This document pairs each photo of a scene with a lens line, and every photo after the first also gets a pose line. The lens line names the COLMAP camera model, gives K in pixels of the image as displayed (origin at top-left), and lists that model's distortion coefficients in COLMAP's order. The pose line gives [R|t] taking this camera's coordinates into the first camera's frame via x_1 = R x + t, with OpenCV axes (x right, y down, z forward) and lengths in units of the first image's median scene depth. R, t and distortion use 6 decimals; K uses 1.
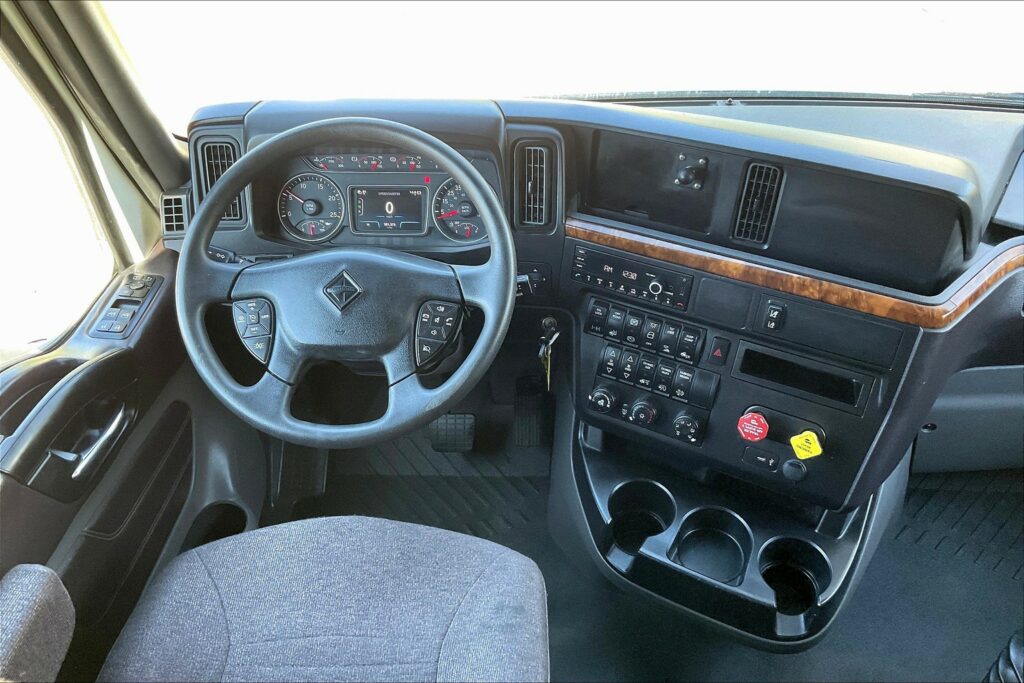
lens RADIAL K [[842.4, 0, 512.0], [0, 842.4, 341.5], [0, 0, 1]] dist [0.128733, -0.252589]
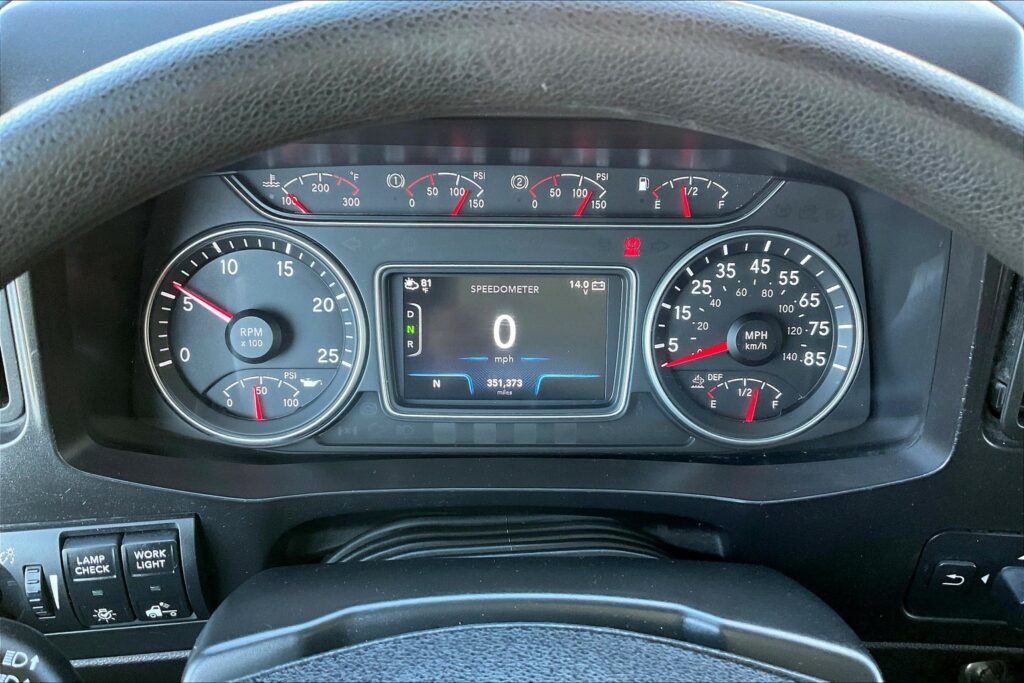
lens RADIAL K [[842.4, 0, 512.0], [0, 842.4, 341.5], [0, 0, 1]] dist [0.128733, -0.252589]
pose [[0.996039, -0.011738, 0.088140, -0.184016], [0.010760, 0.999875, 0.011558, -0.170822], [-0.088265, -0.010564, 0.996041, 0.736106]]
